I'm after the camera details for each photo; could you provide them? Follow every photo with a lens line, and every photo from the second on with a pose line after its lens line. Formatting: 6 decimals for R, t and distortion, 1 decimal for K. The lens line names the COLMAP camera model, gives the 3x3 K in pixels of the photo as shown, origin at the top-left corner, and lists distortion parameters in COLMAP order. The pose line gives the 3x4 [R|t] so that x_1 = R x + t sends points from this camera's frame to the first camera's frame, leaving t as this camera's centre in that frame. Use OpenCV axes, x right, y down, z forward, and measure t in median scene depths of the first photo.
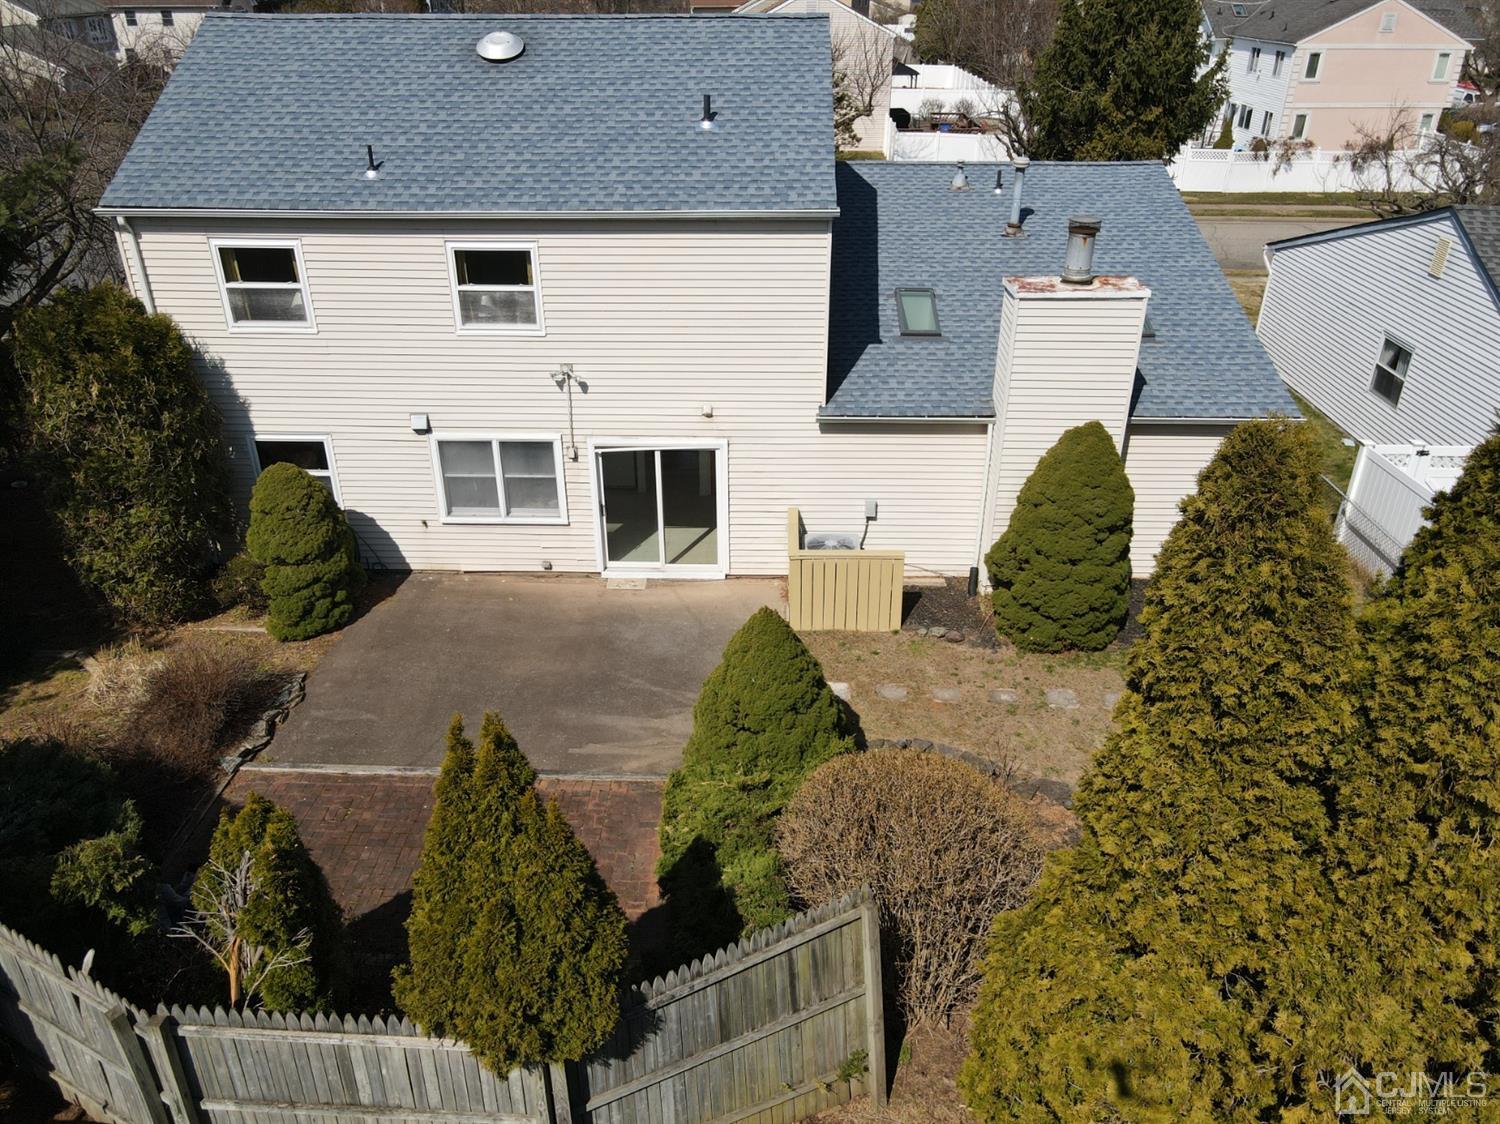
lens RADIAL K [[1104.4, 0, 750.0], [0, 1104.4, 562.0], [0, 0, 1]] dist [0.005041, 0.011652]
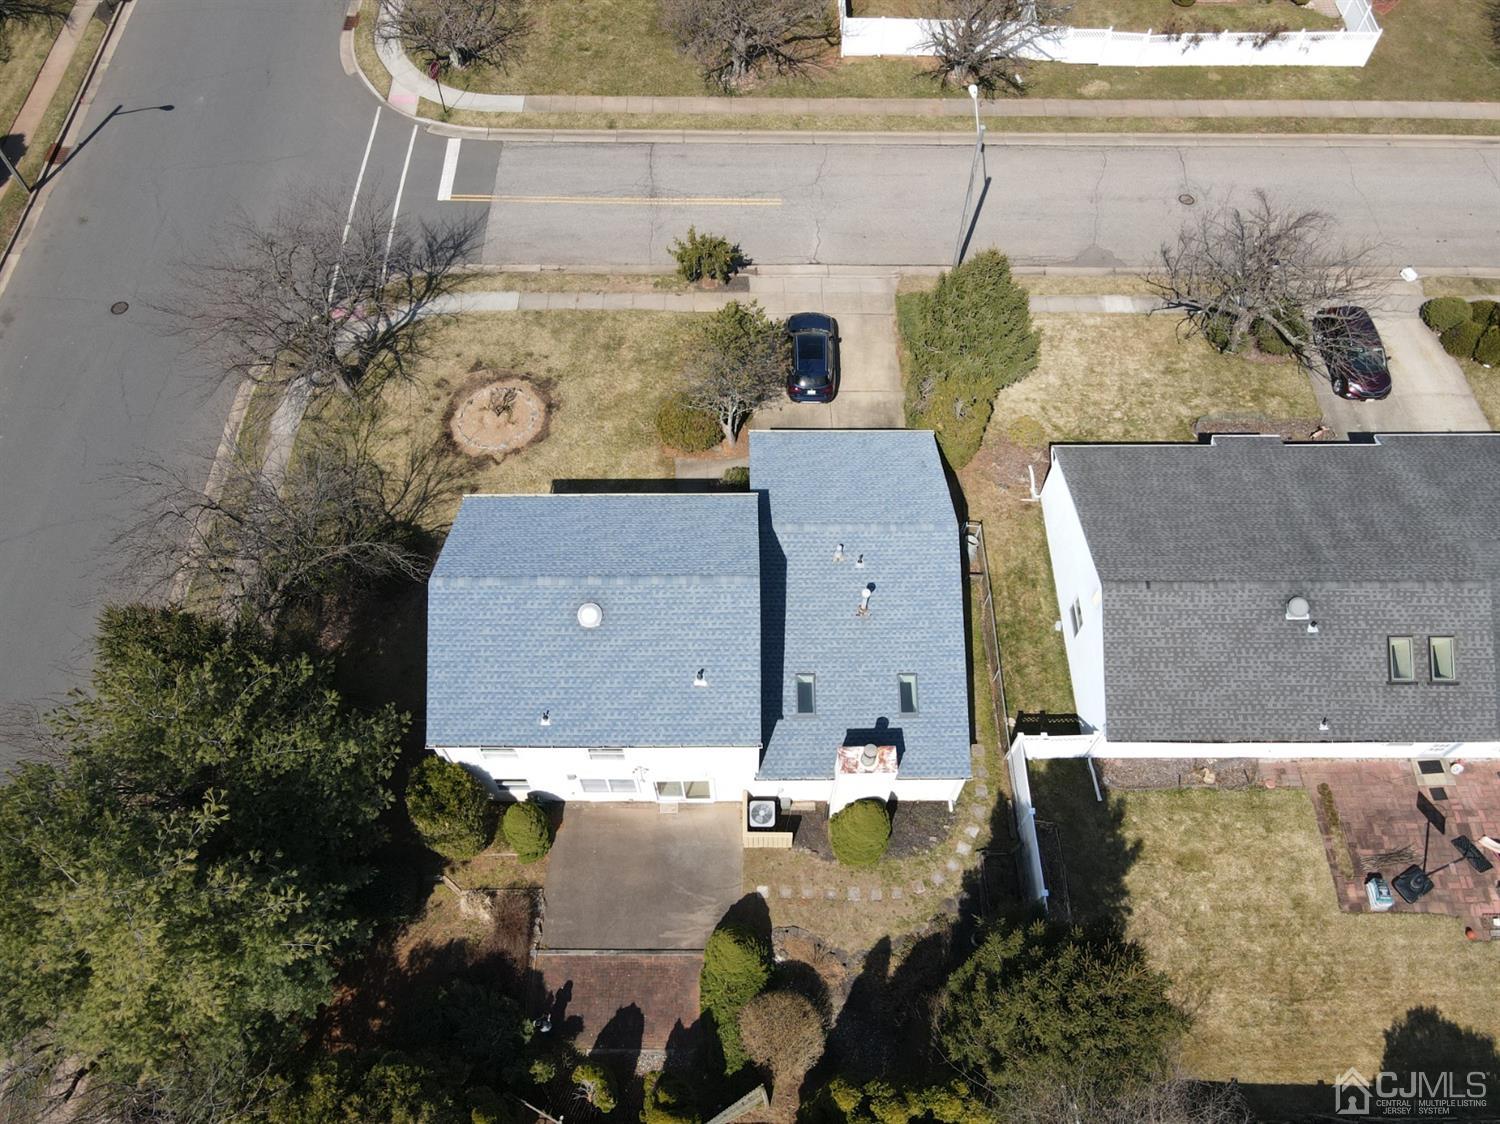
lens RADIAL K [[1104.4, 0, 750.0], [0, 1104.4, 562.0], [0, 0, 1]] dist [0.005041, 0.011652]
pose [[0.999488, -0.027655, 0.016099, 0.028528], [0.015133, 0.851779, 0.523683, -1.676288], [-0.028195, -0.523171, 0.851761, -0.659901]]
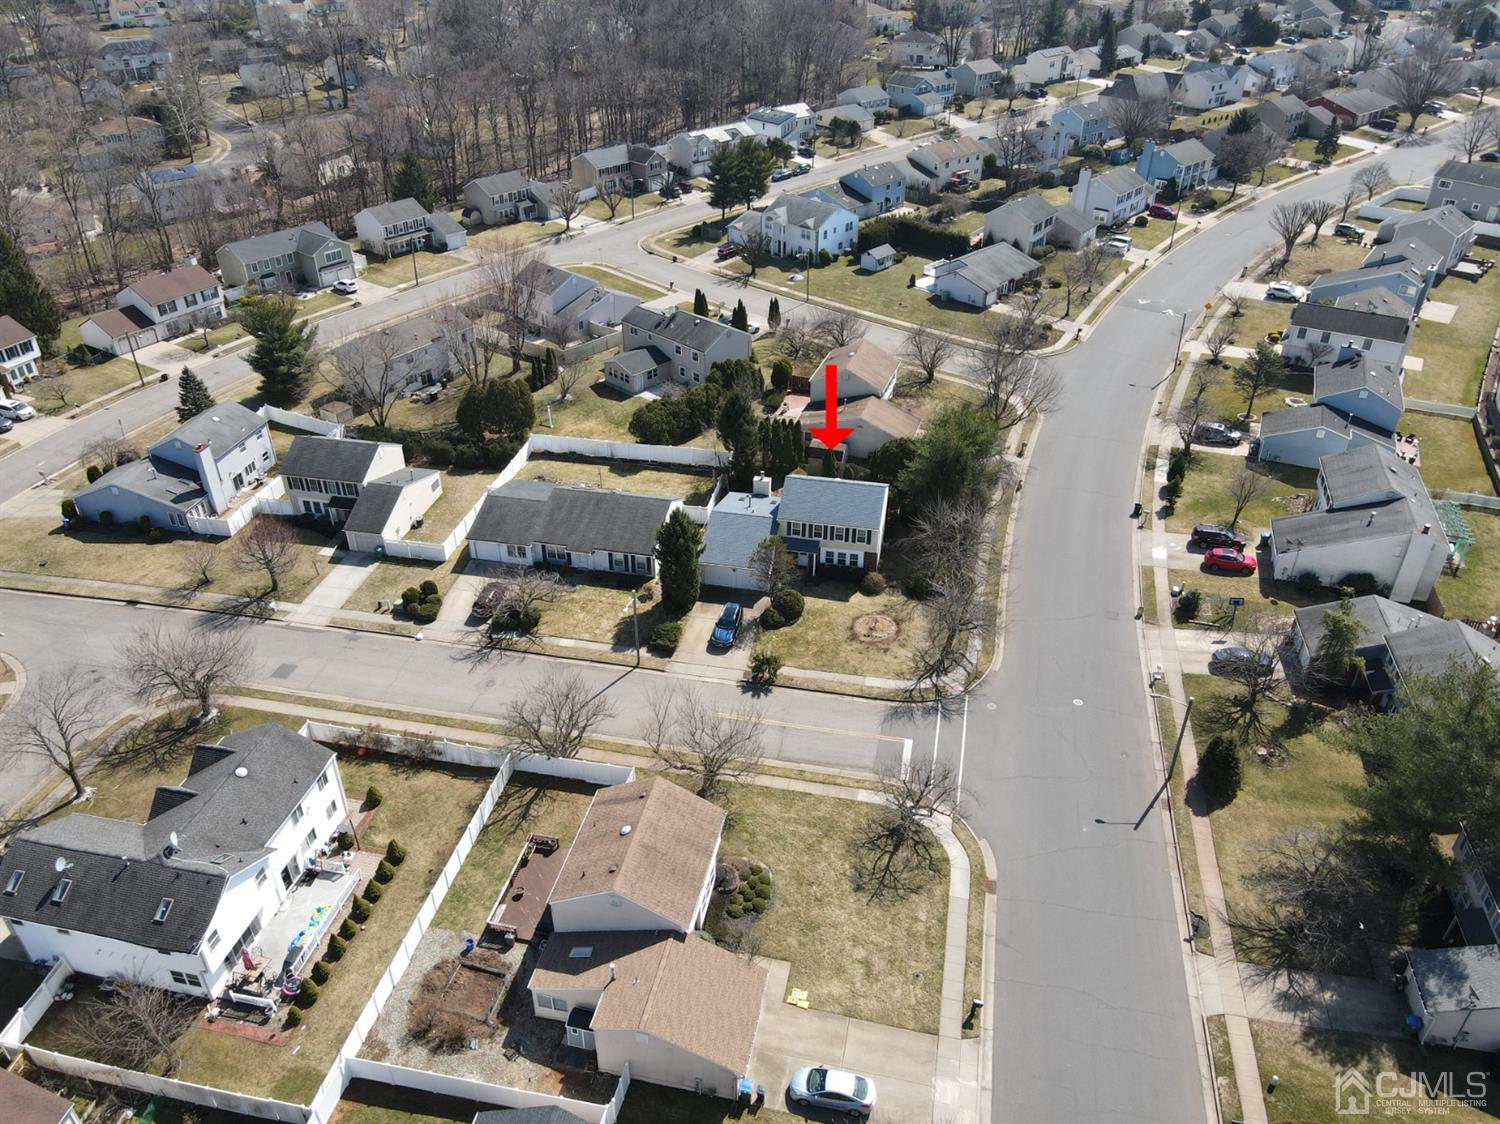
lens RADIAL K [[1103.1, 0, 720.8], [0, 1103.1, 564.0], [0, 0, 1]] dist [0.005340, 0.003488]
pose [[-0.979670, -0.103510, 0.171848, -0.774528], [0.098108, 0.499993, 0.860454, -6.295146], [-0.174988, 0.859821, -0.479673, 5.015255]]
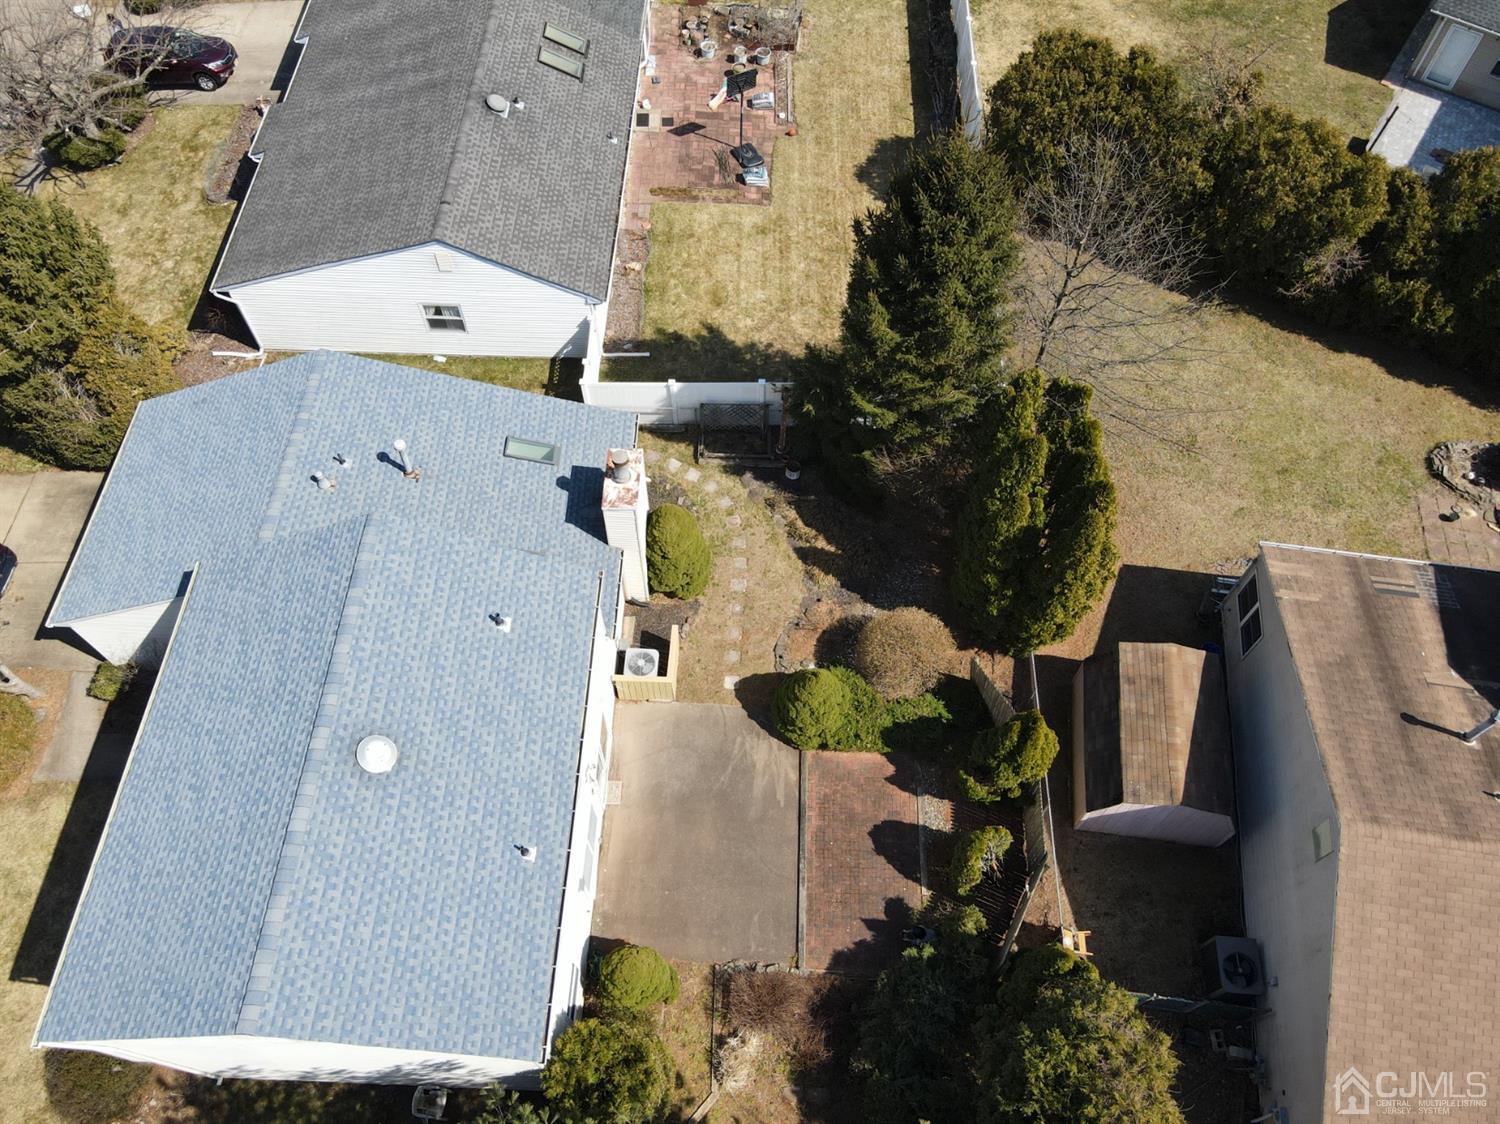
lens RADIAL K [[1103.1, 0, 720.8], [0, 1103.1, 564.0], [0, 0, 1]] dist [0.005340, 0.003488]
pose [[0.015235, -0.852600, 0.522342, -0.725488], [0.475434, 0.465746, 0.746353, -1.375438], [-0.879619, 0.236969, 0.412451, 0.140271]]
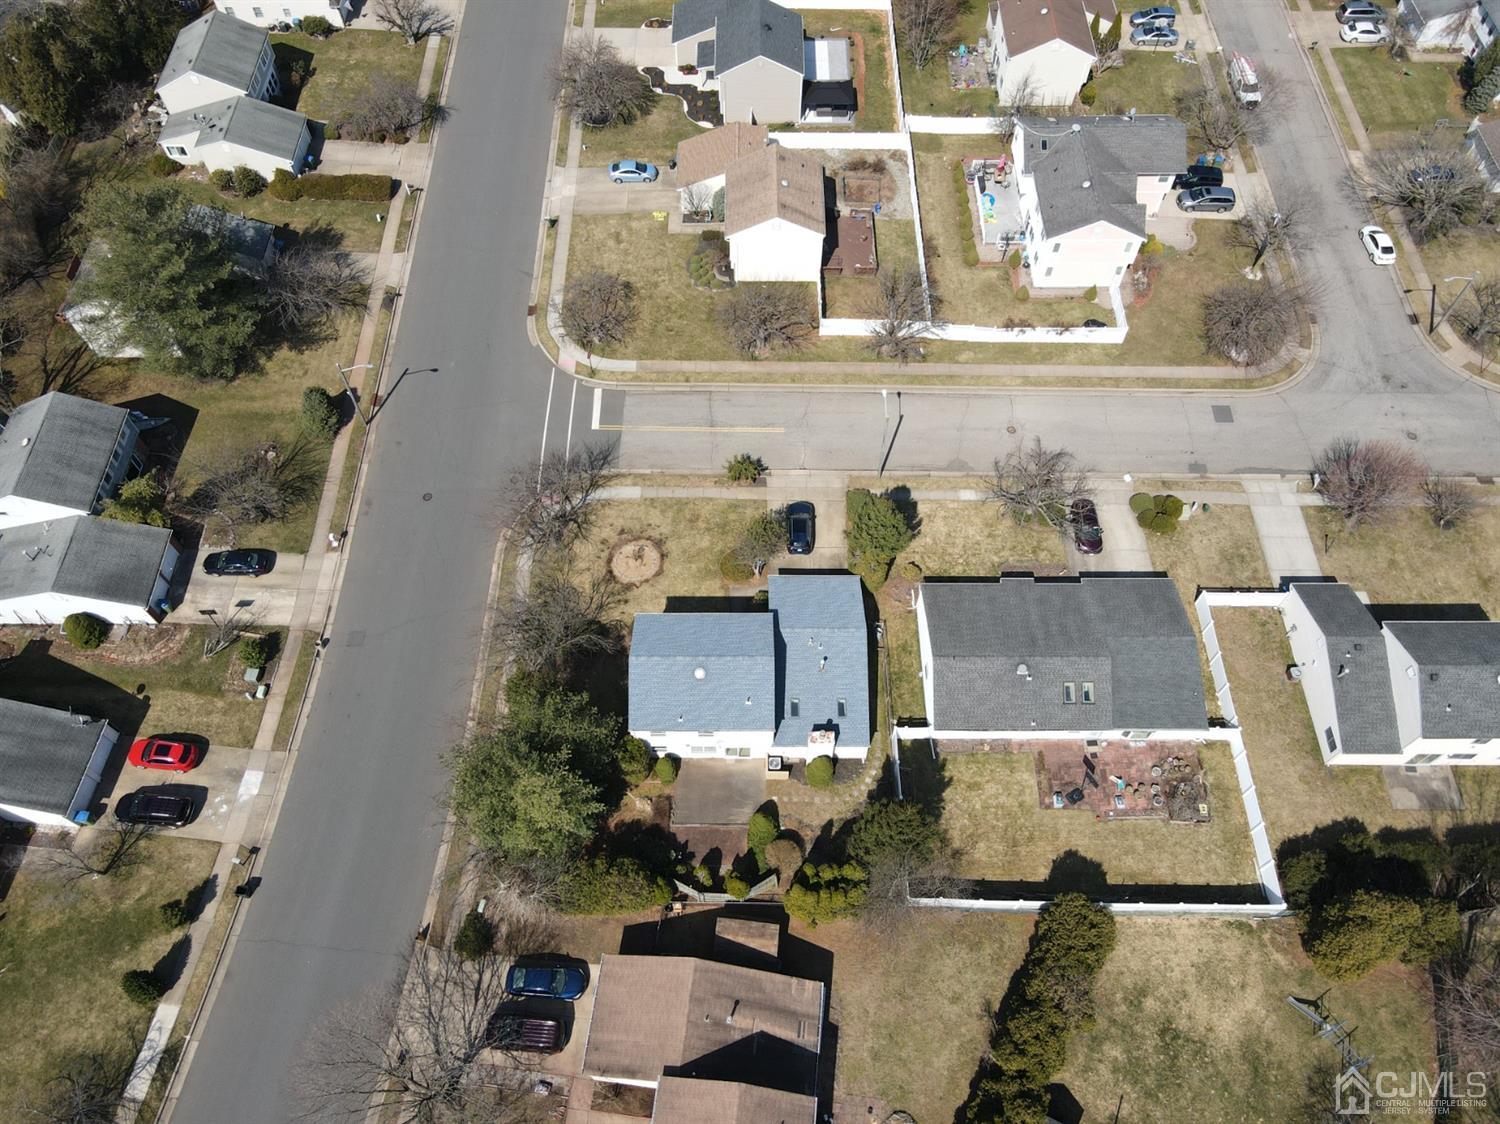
lens RADIAL K [[1104.4, 0, 750.0], [0, 1104.4, 562.0], [0, 0, 1]] dist [0.005041, 0.011652]
pose [[0.999593, -0.024622, 0.014392, -0.084953], [0.013606, 0.855209, 0.518105, -3.386658], [-0.025065, -0.517698, 0.855196, -2.768080]]
